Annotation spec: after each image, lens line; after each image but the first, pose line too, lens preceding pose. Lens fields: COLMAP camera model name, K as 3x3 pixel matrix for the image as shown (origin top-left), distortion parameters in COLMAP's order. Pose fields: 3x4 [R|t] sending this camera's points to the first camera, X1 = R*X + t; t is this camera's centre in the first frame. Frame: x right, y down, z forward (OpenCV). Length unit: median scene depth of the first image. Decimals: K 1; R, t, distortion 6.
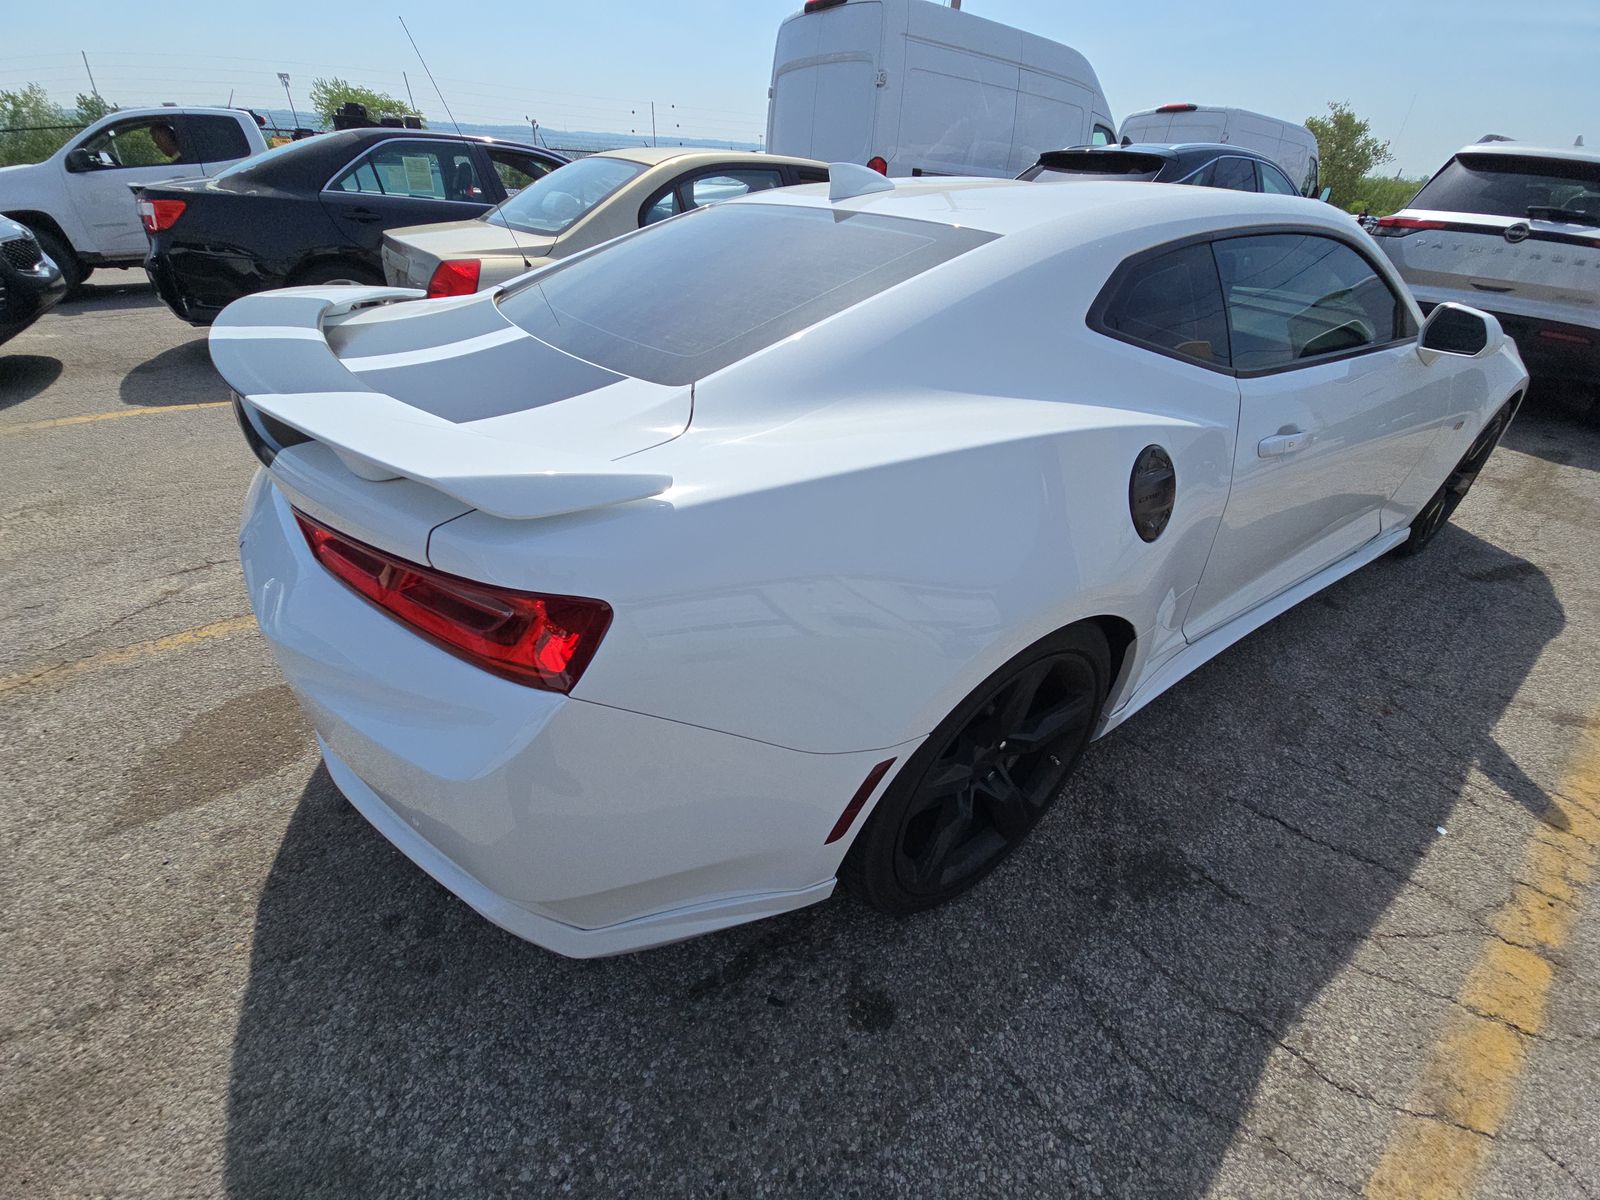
lens RADIAL K [[643.8, 0, 799.5], [0, 643.8, 594.6], [0, 0, 1]] dist [0.017906, -0.012593]
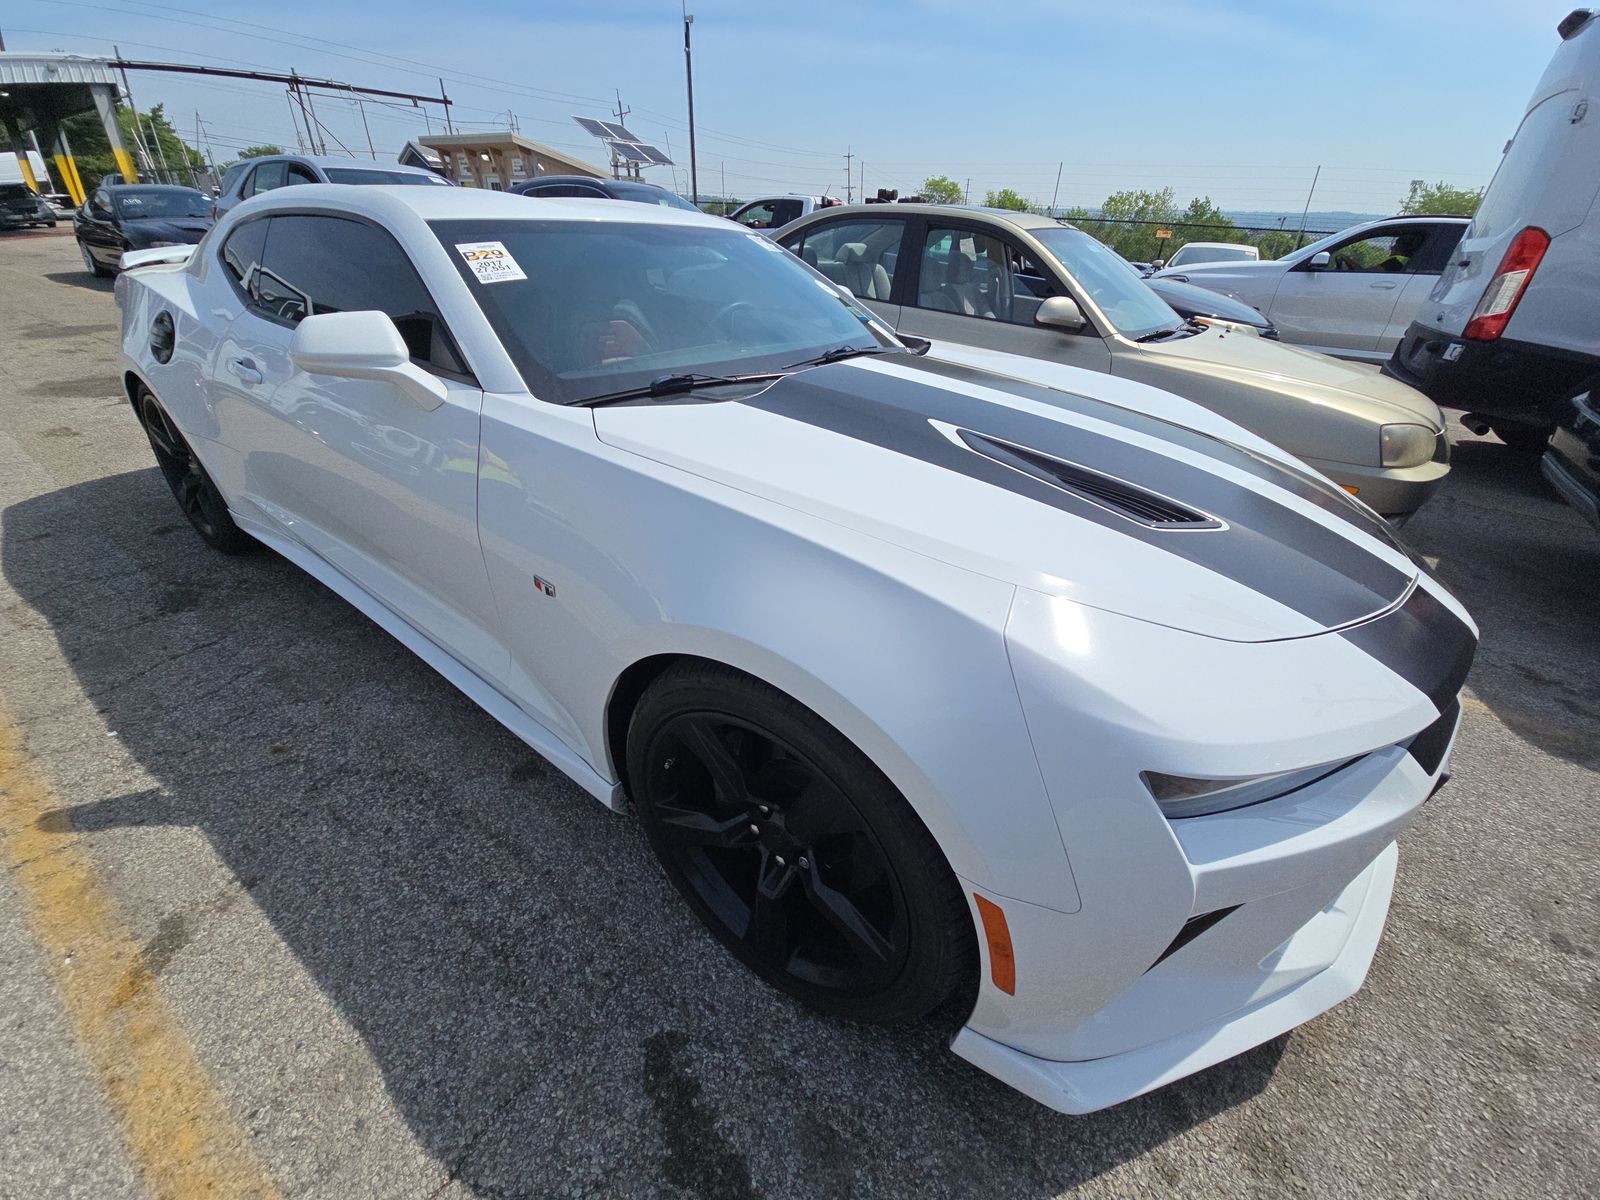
lens RADIAL K [[643.8, 0, 799.5], [0, 643.8, 594.6], [0, 0, 1]] dist [0.017906, -0.012593]
pose [[0.328167, 0.445096, -0.833184, 2.634180], [-0.539409, 0.812382, 0.221526, -0.834572], [0.775464, 0.376730, 0.506686, 1.523718]]
